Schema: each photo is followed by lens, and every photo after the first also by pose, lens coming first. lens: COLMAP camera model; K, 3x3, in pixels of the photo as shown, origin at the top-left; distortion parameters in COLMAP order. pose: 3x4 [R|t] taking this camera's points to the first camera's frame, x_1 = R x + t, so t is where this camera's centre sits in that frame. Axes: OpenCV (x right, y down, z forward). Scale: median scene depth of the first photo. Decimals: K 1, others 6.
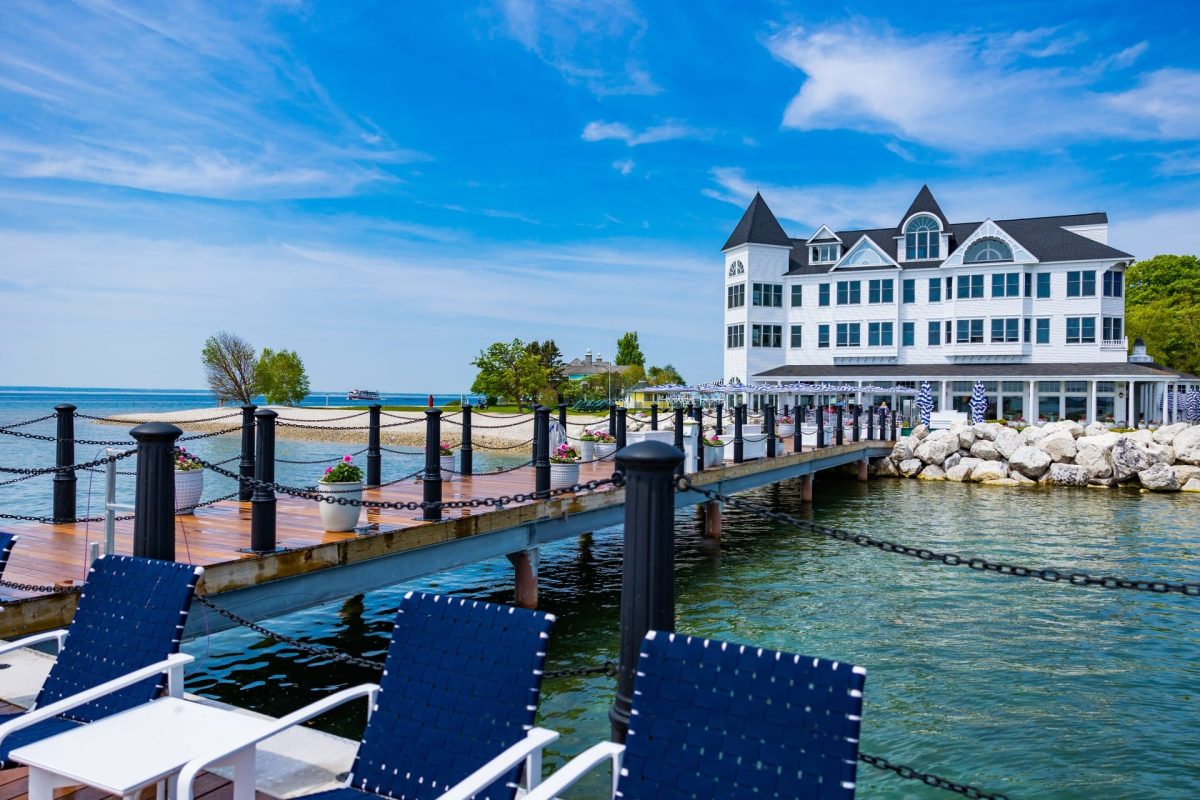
lens RADIAL K [[903.0, 0, 605.3], [0, 903.0, 399.4], [0, 0, 1]] dist [0.024129, -0.001925]
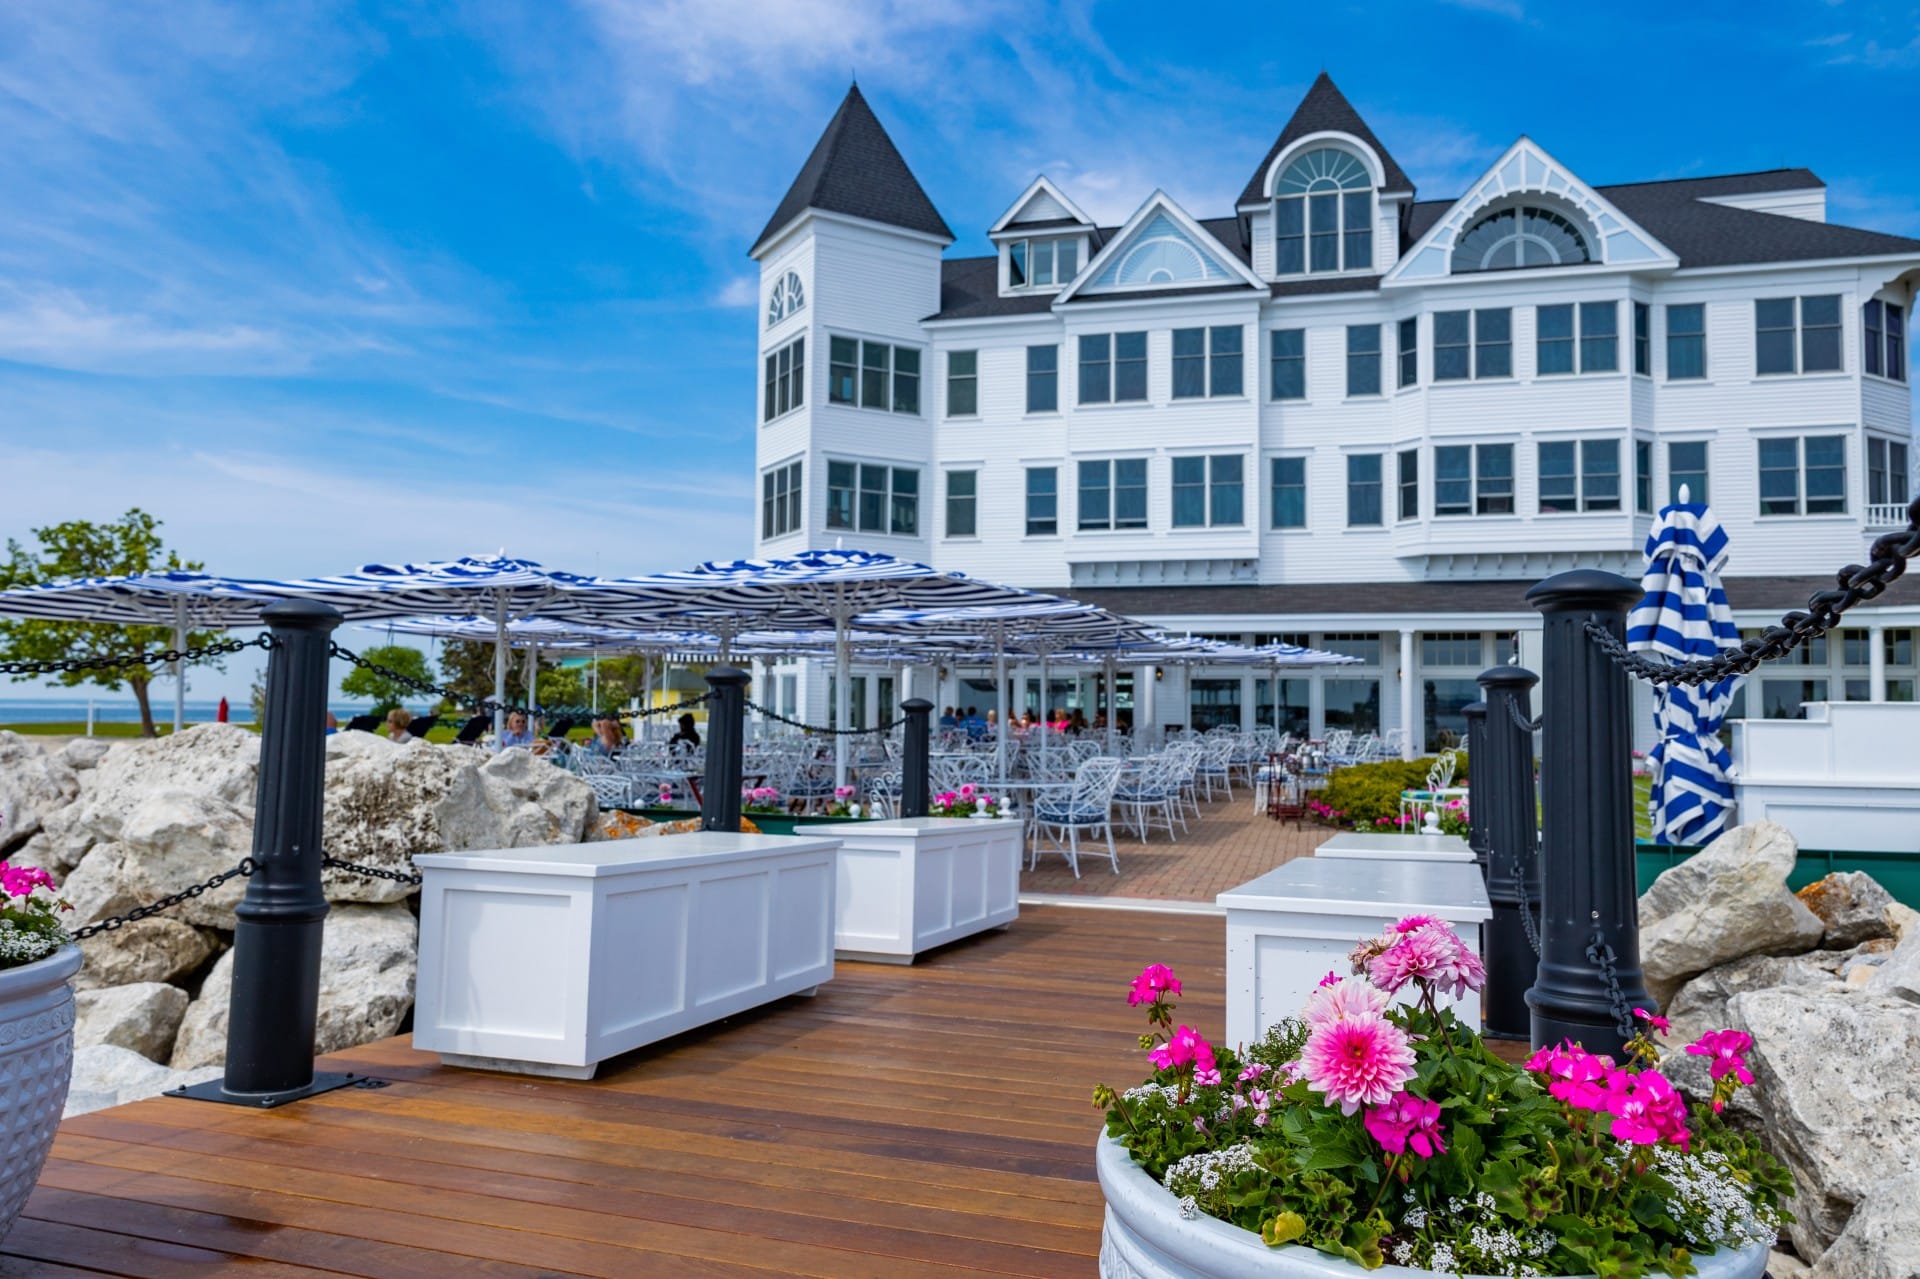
lens RADIAL K [[1444.9, 0, 971.0], [0, 1444.9, 625.4], [0, 0, 1]] dist [0.024129, -0.001925]
pose [[0.990398, 0.008941, 0.137960, 0.147419], [0.000169, 0.997827, -0.065885, 0.010637], [-0.138249, 0.065276, 0.988244, 0.497159]]
